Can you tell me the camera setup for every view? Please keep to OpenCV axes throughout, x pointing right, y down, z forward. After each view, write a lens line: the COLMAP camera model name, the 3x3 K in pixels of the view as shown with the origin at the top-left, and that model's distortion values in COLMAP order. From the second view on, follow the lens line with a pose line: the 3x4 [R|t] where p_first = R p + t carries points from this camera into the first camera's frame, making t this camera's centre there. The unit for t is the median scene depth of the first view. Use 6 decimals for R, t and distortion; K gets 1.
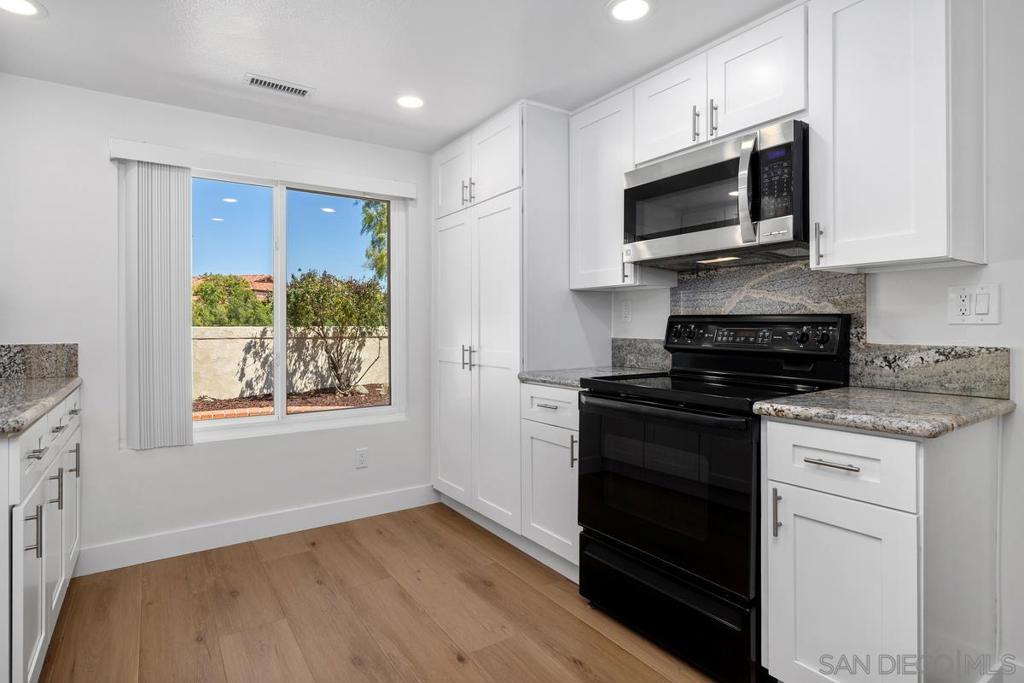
lens RADIAL K [[514.9, 0, 507.9], [0, 514.9, 326.8], [0, 0, 1]] dist [-0.011726, 0.000668]
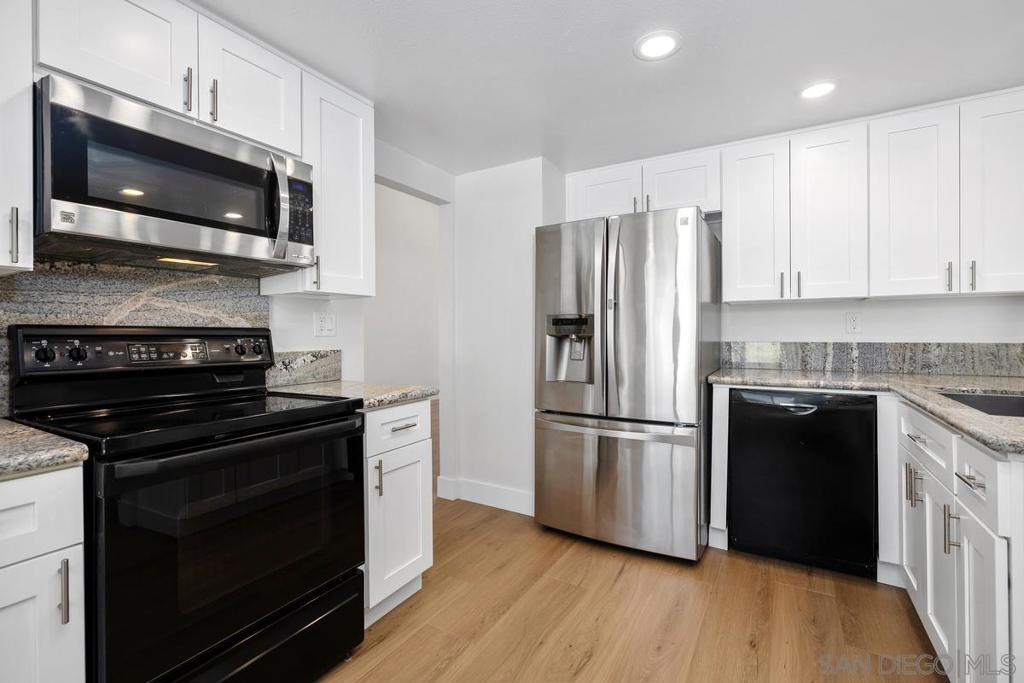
lens RADIAL K [[458.4, 0, 511.4], [0, 458.4, 335.1], [0, 0, 1]] dist [-0.002424, 0.000402]
pose [[-0.415738, -0.001695, 0.909483, -0.514978], [0.009103, 0.999940, 0.006025, -0.009609], [-0.909439, 0.010784, -0.415698, 0.862965]]
